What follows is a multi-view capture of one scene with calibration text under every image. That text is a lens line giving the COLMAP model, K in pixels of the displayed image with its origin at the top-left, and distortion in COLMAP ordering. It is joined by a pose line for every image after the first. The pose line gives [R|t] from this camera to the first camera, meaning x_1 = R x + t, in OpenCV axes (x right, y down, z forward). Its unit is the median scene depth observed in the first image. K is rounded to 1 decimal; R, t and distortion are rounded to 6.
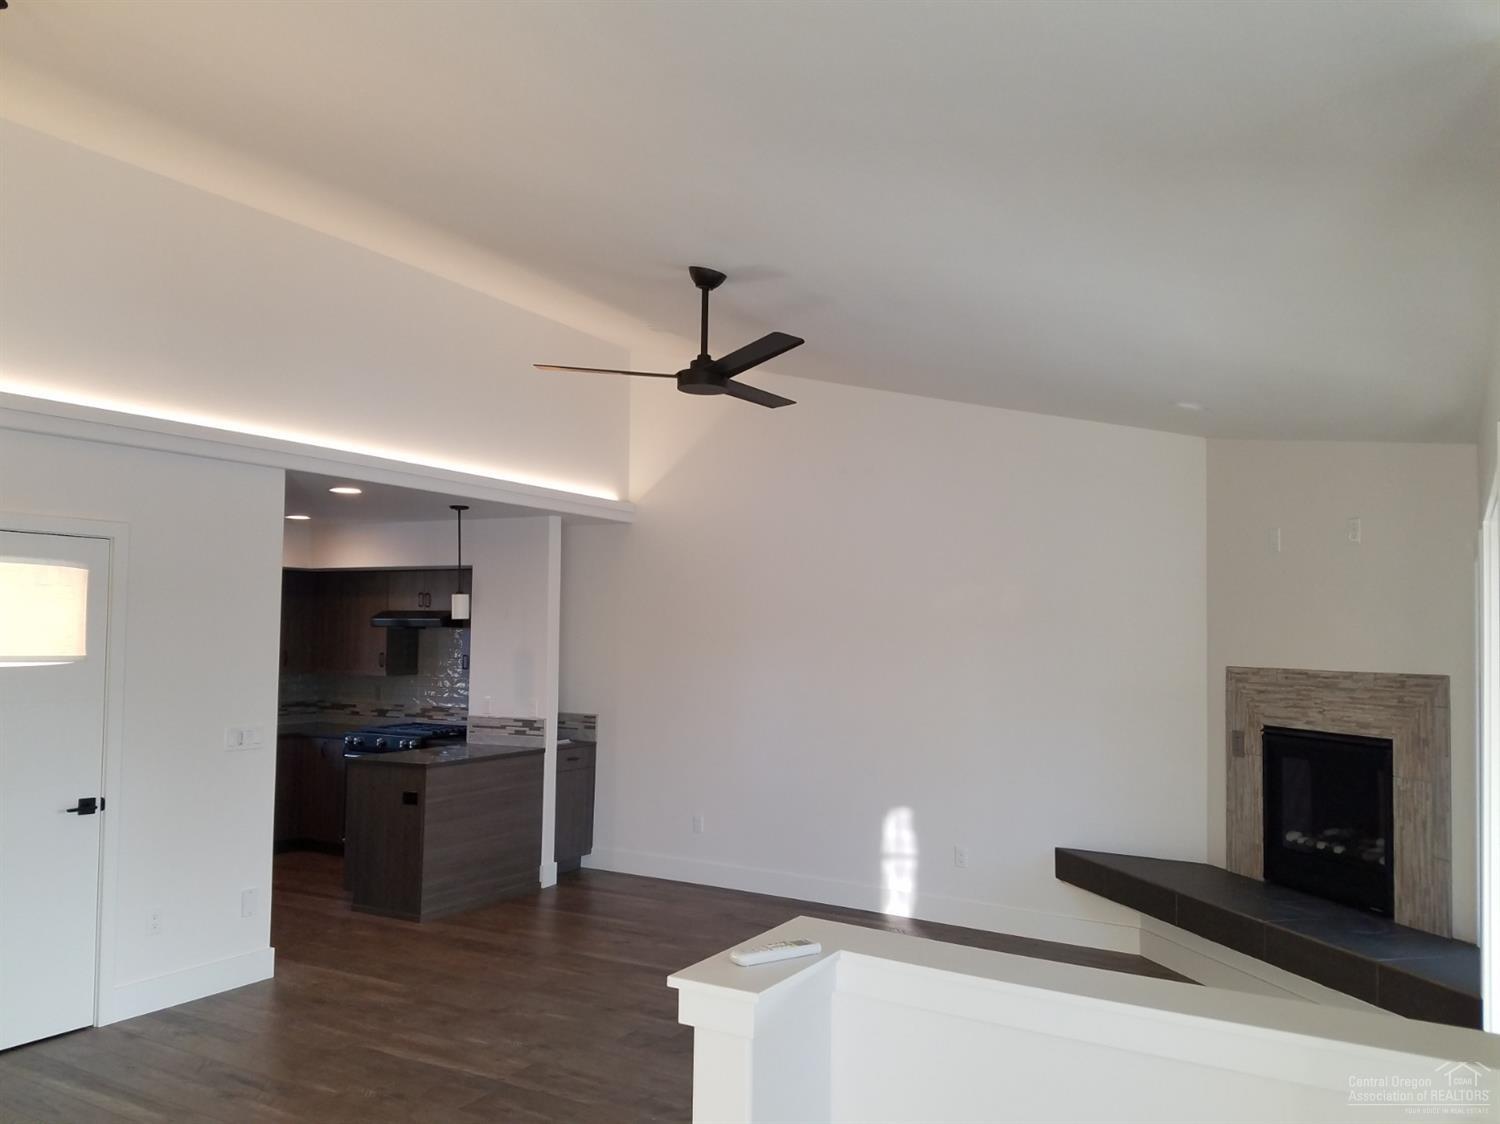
lens RADIAL K [[1233.1, 0, 750.1], [0, 1233.1, 599.8], [0, 0, 1]] dist [0.053996, -0.001801]
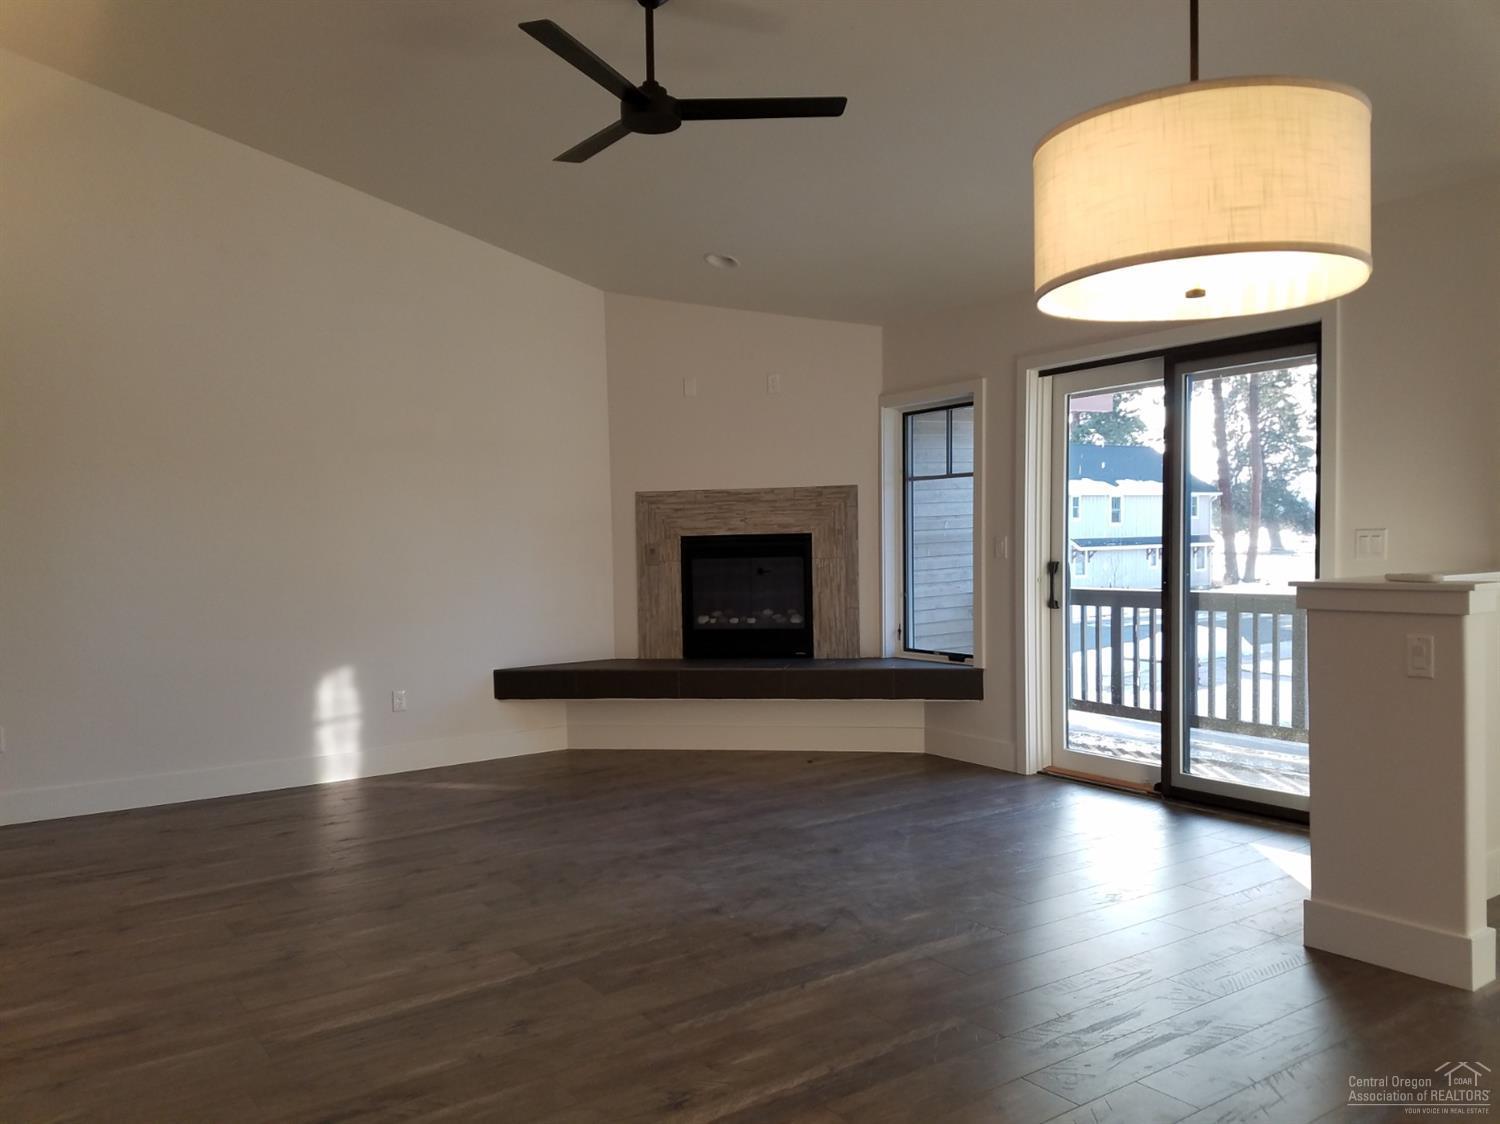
lens RADIAL K [[1186.5, 0, 744.6], [0, 1186.5, 592.9], [0, 0, 1]] dist [0.416299, -0.555416]
pose [[0.400219, -0.061584, 0.914348, -0.723665], [0.002234, 0.997802, 0.066227, 0.084934], [-0.916417, -0.024463, 0.399476, 0.496935]]
